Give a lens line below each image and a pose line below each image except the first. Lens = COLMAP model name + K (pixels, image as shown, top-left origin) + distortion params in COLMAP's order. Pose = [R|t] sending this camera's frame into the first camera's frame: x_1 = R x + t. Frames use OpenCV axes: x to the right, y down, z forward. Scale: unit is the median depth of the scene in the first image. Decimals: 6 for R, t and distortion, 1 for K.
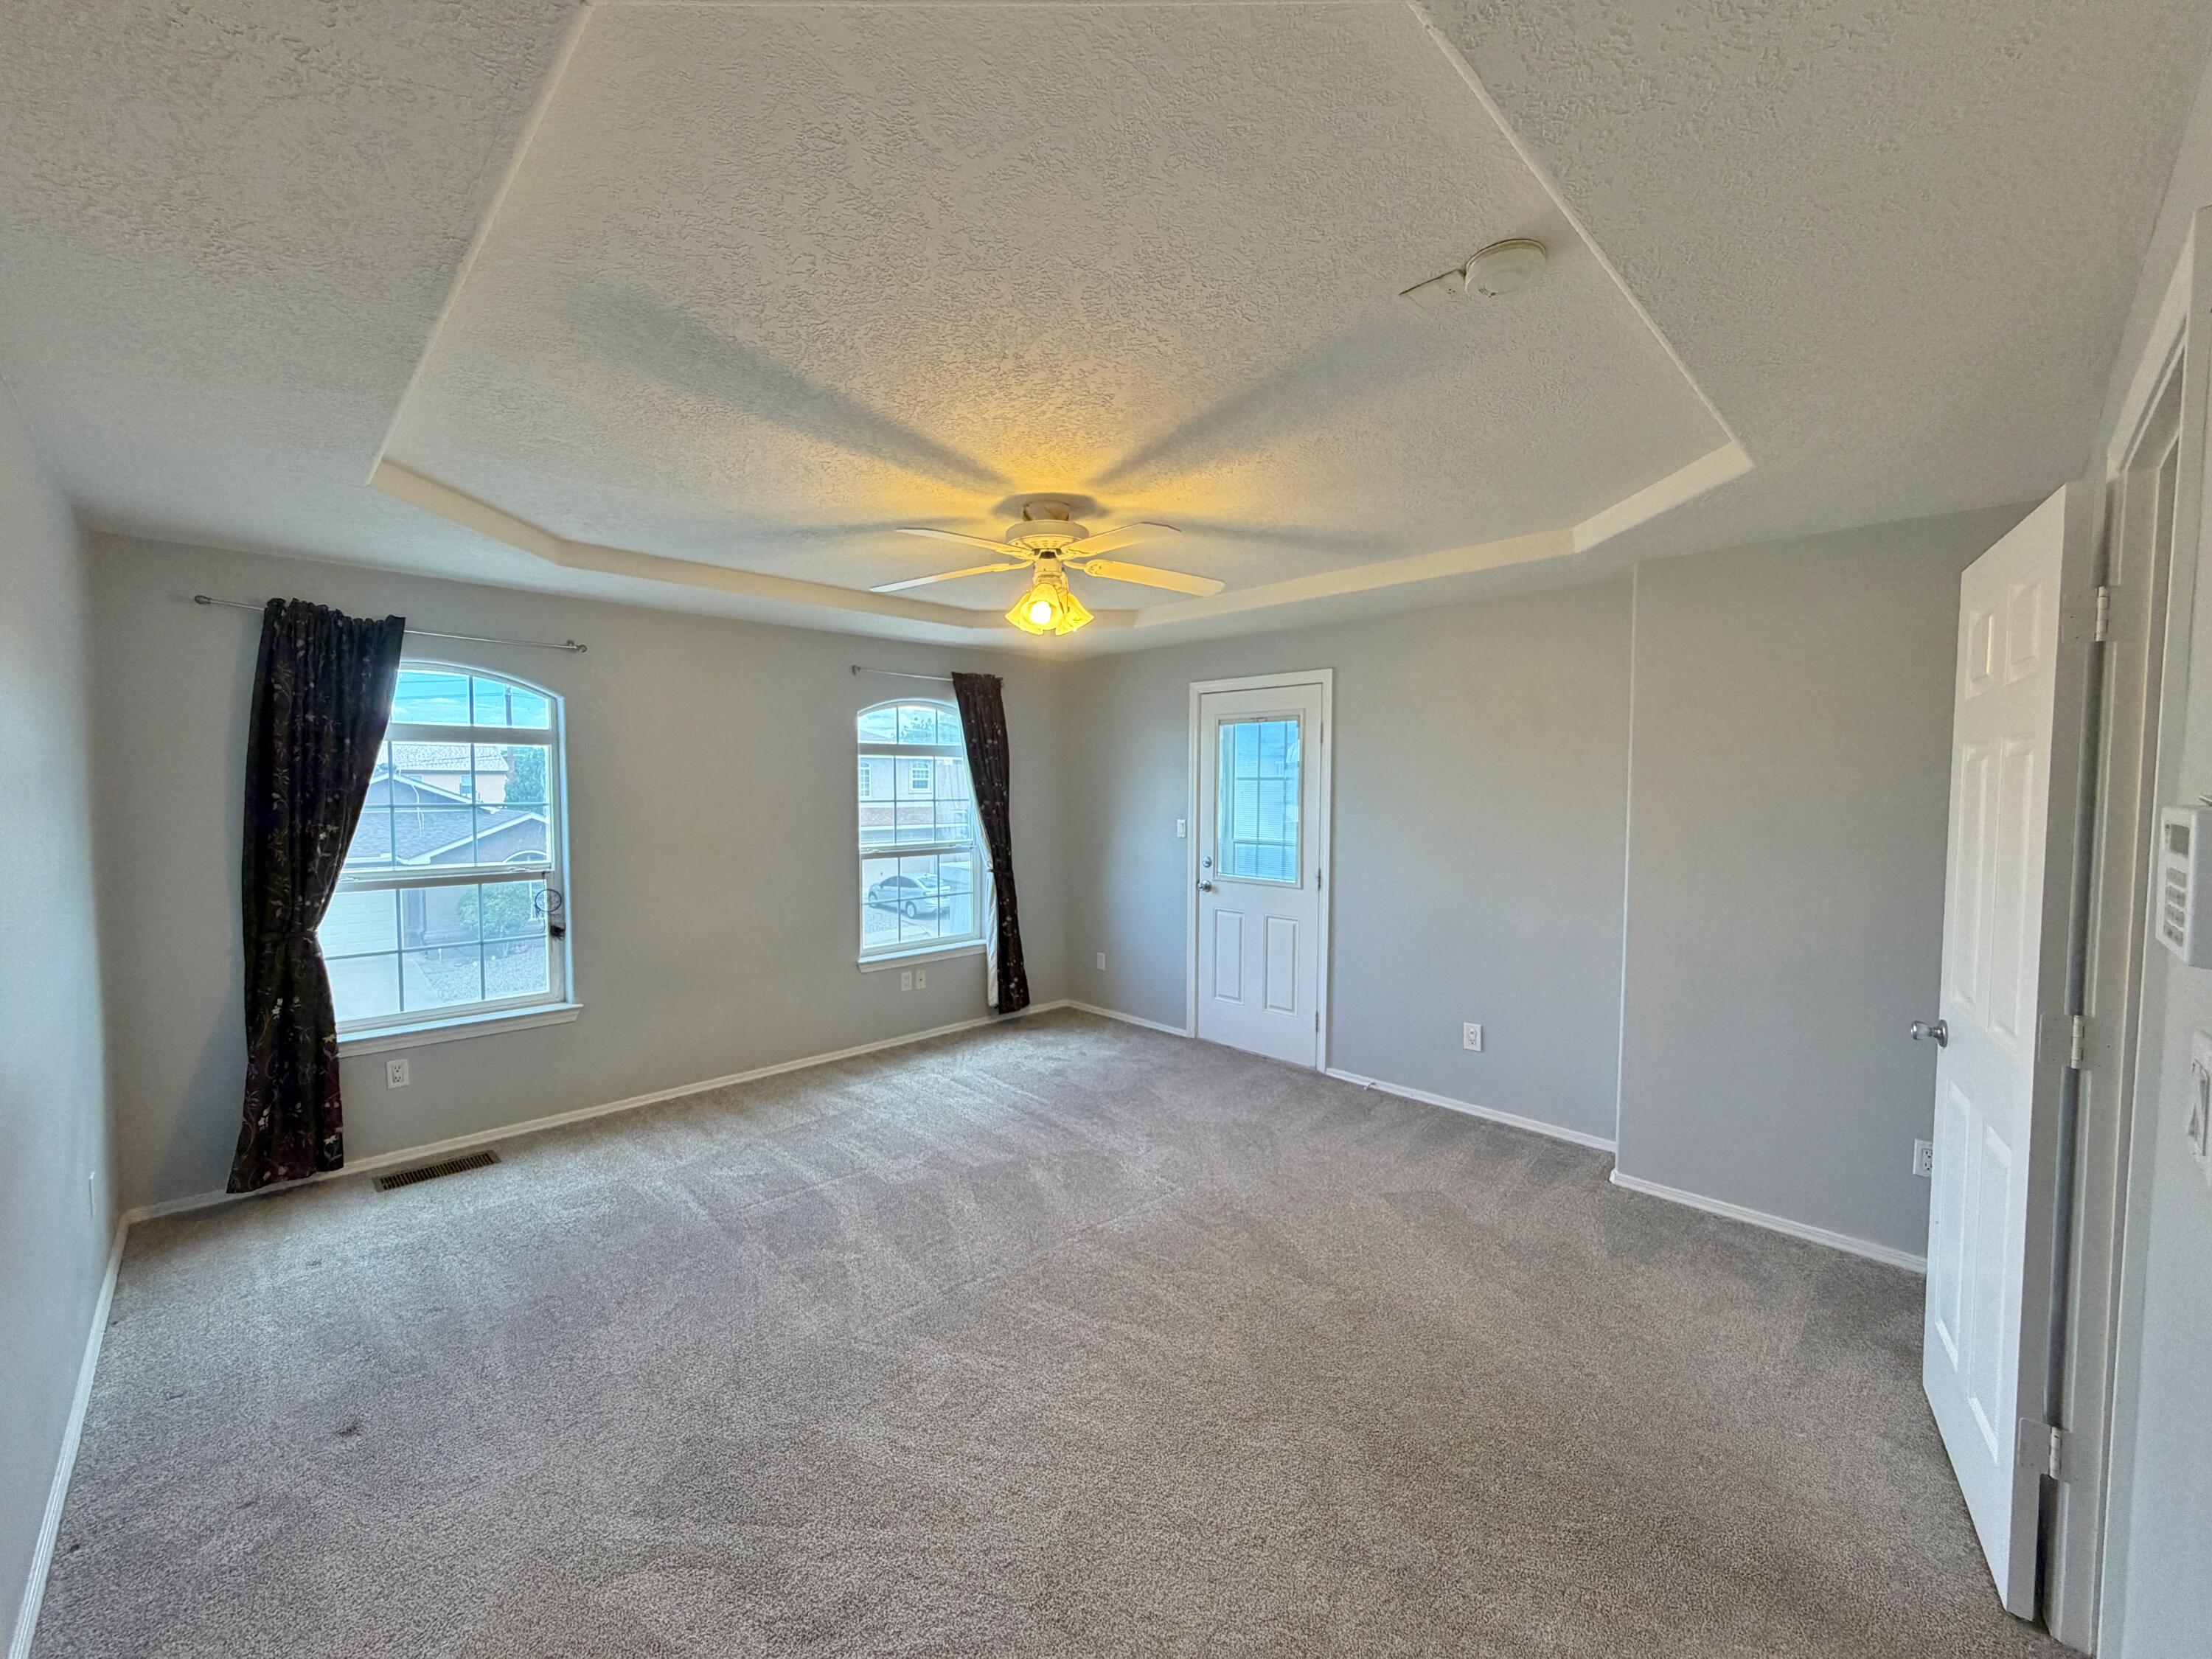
lens RADIAL K [[879.9, 0, 1100.3], [0, 879.9, 826.3], [0, 0, 1]] dist [-0.002067, 0.000665]
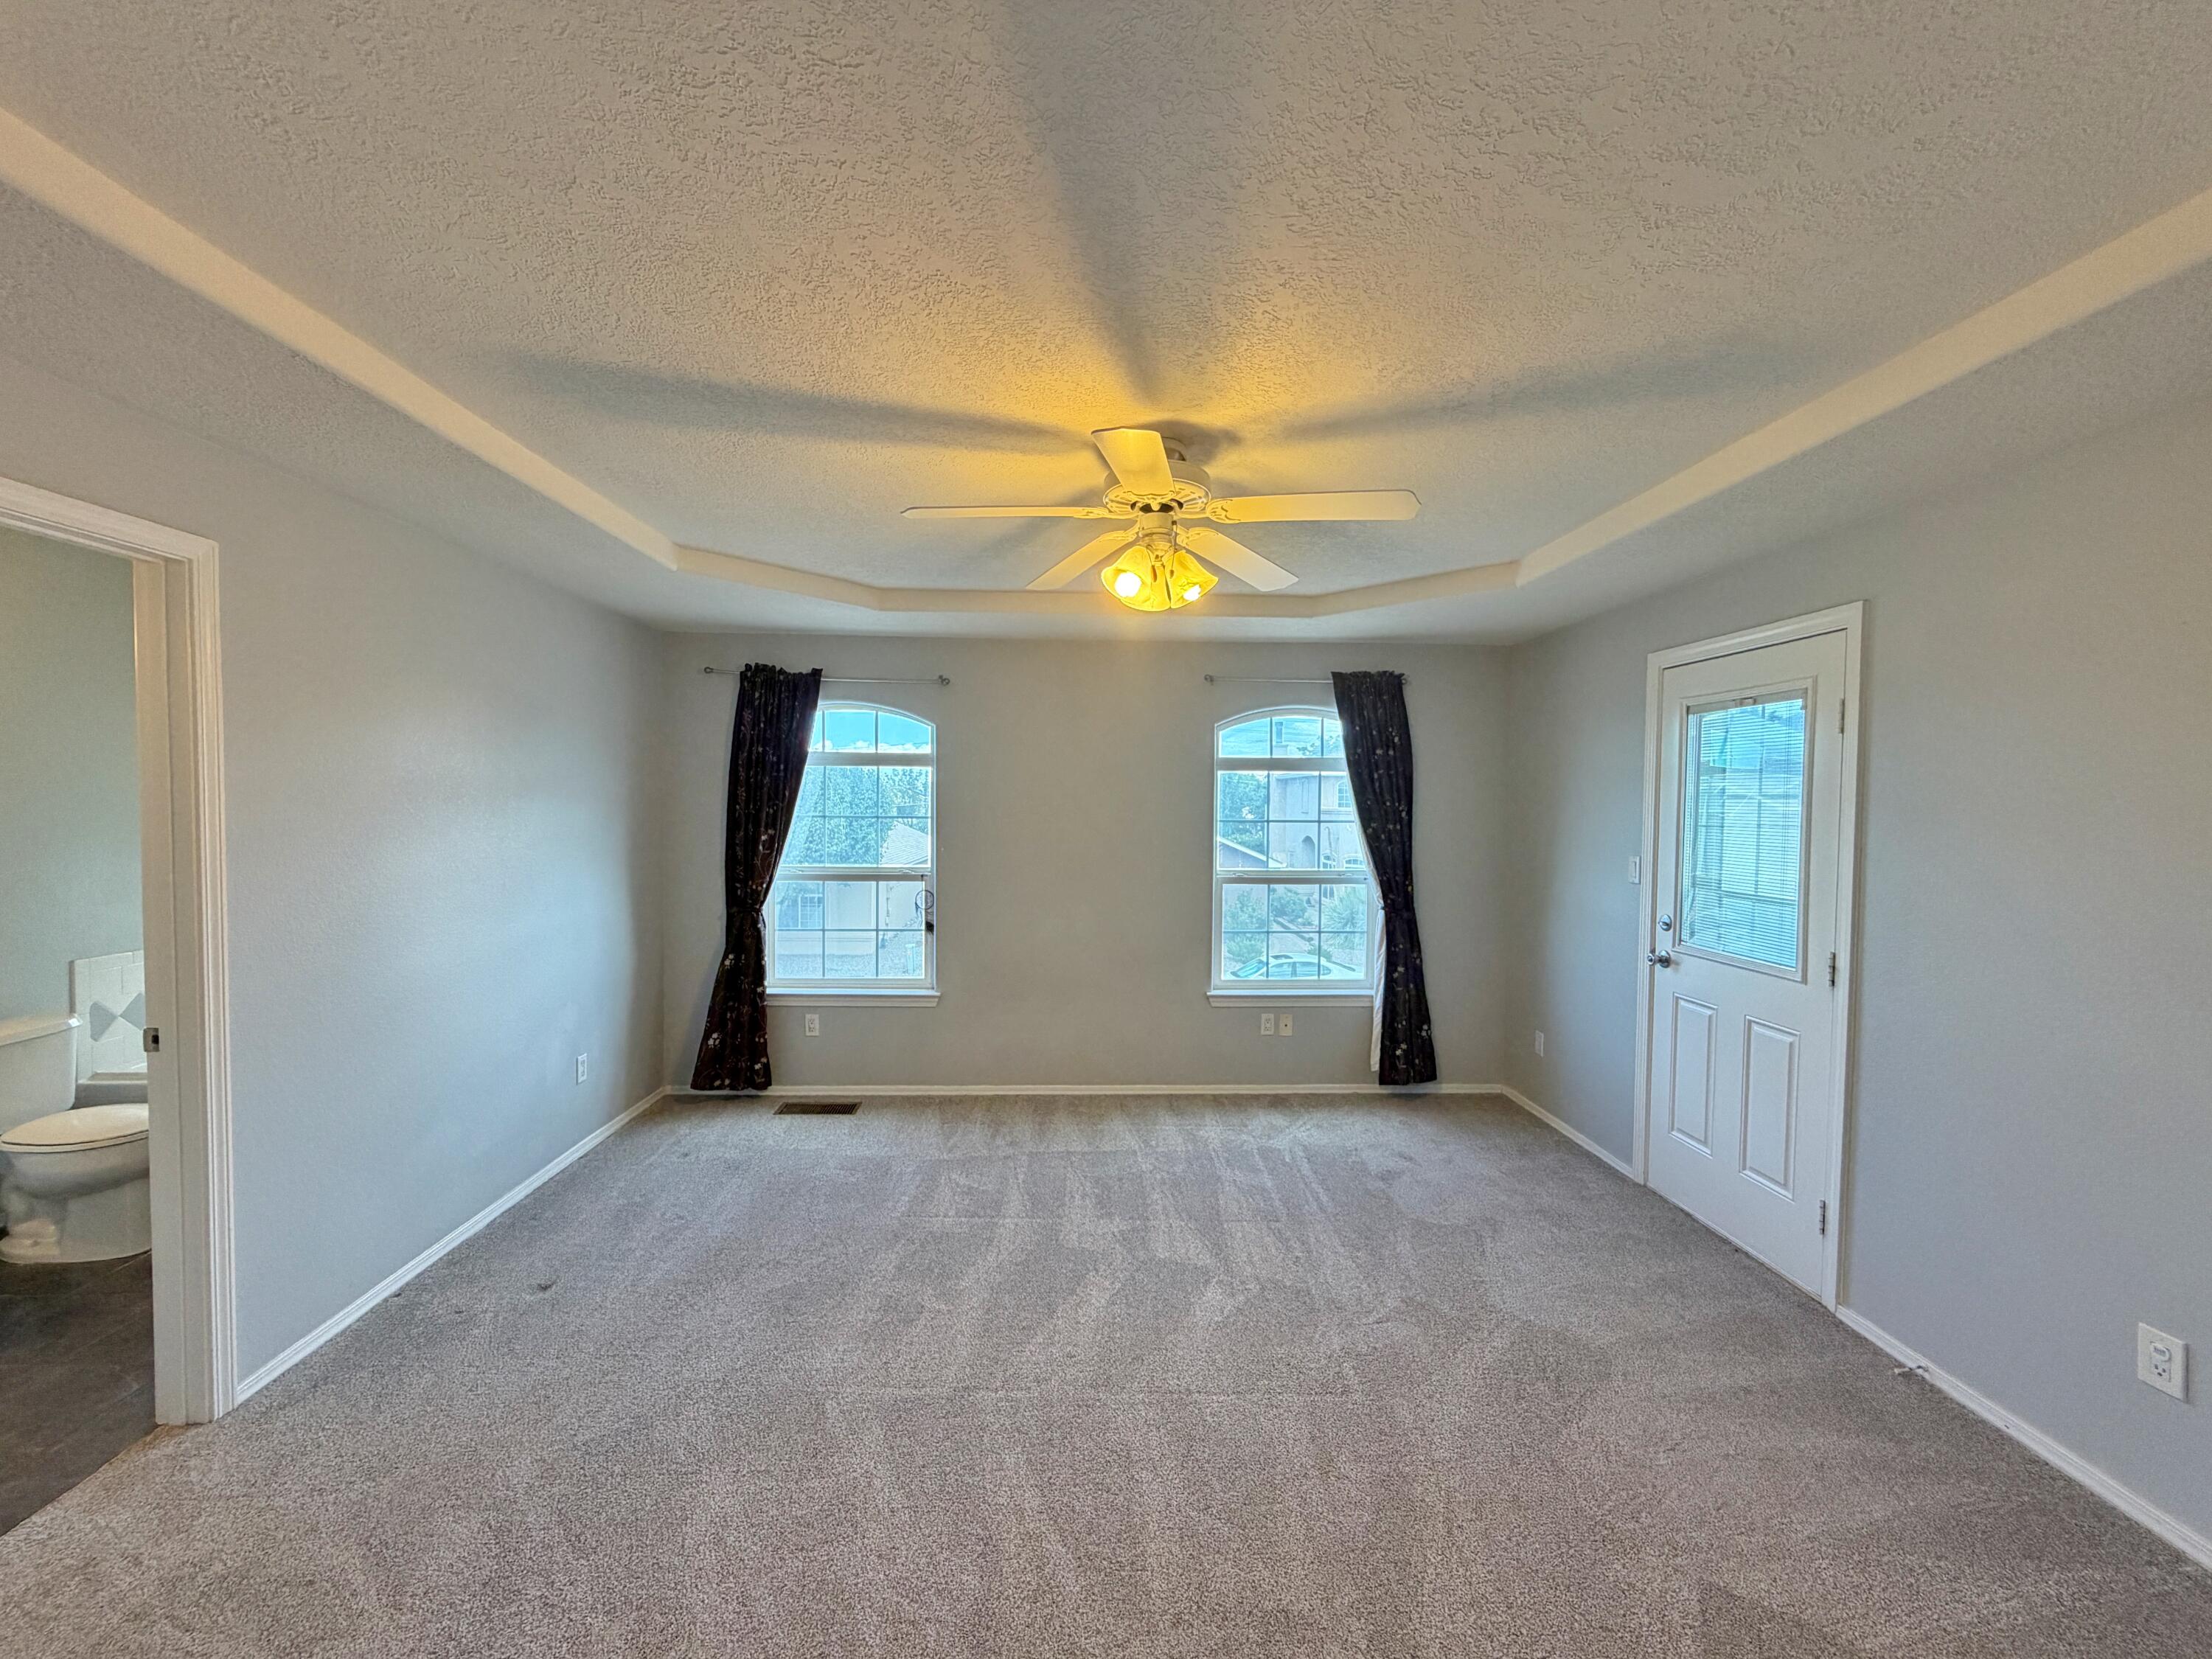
lens RADIAL K [[879.9, 0, 1099.9], [0, 879.9, 827.4], [0, 0, 1]] dist [-0.002067, 0.000665]
pose [[0.738757, 0.023679, -0.673556, 0.300284], [-0.039376, 0.999192, -0.008060, -0.010366], [0.672820, 0.032476, 0.739093, 0.268946]]
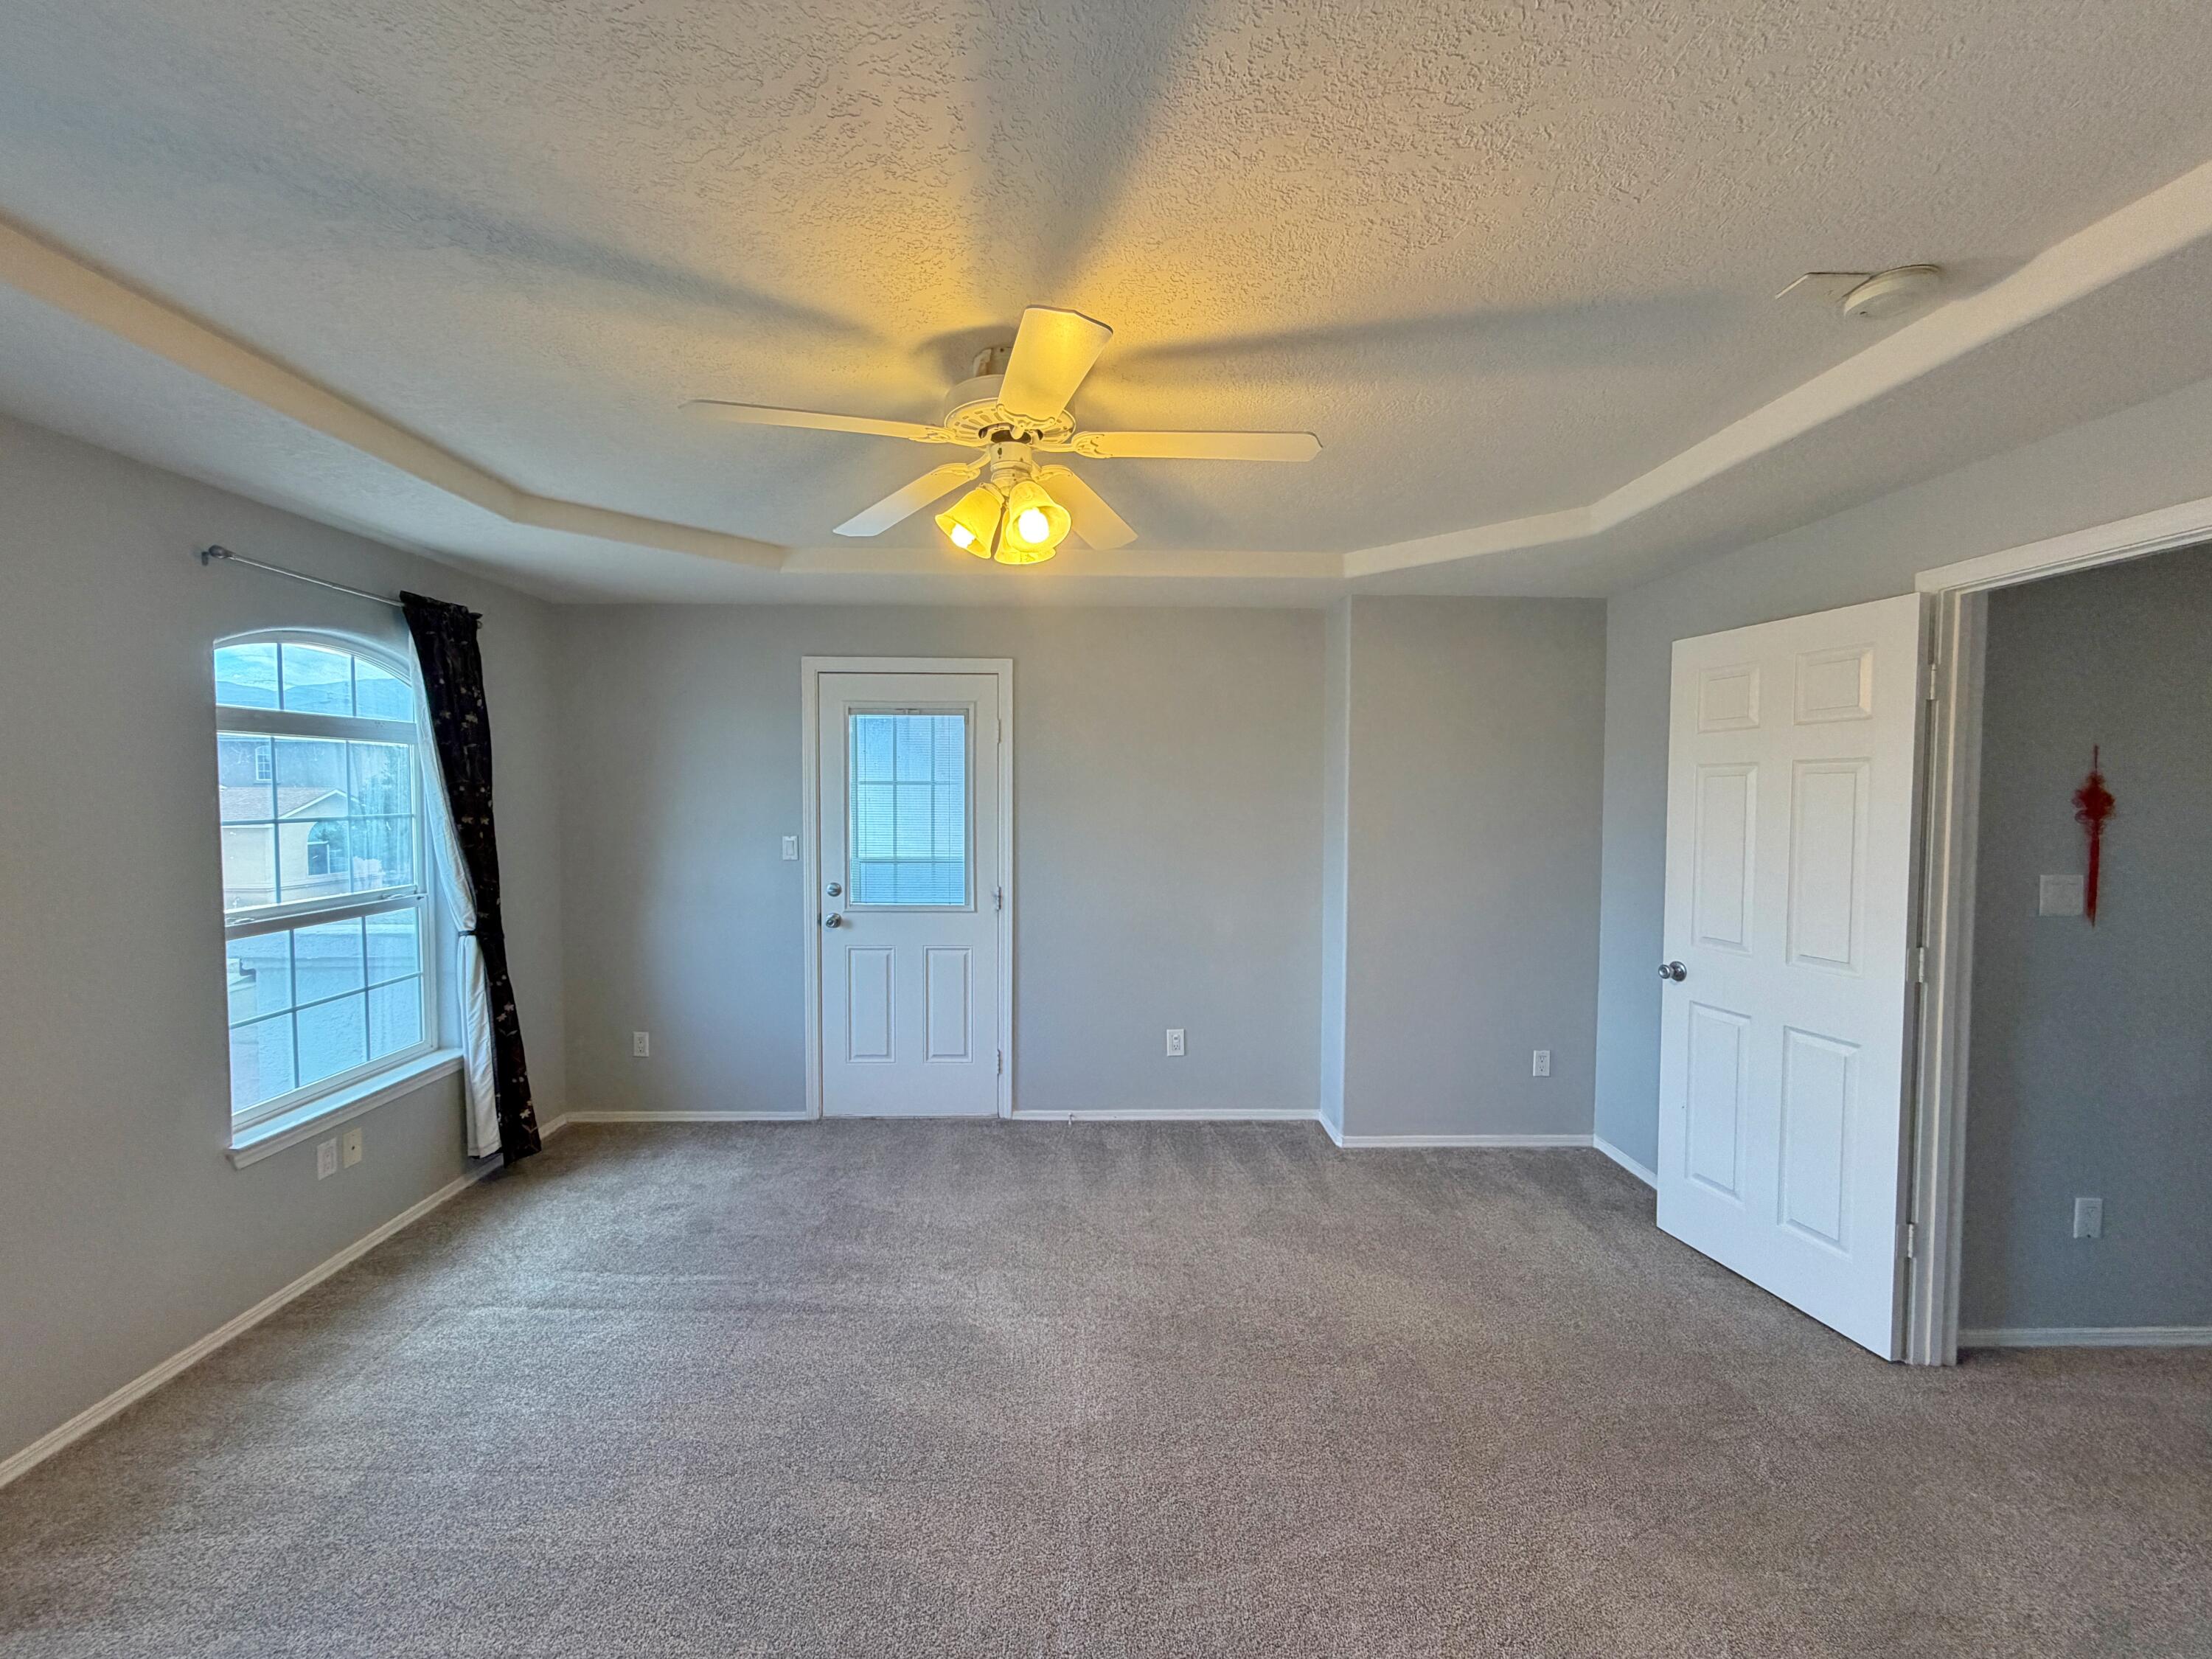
lens RADIAL K [[879.9, 0, 1099.6], [0, 879.9, 827.5], [0, 0, 1]] dist [-0.002067, 0.000665]
pose [[0.686851, -0.030671, 0.726151, -0.337133], [0.031852, 0.999420, 0.012085, -0.019157], [-0.726100, 0.014828, 0.687429, 0.351111]]
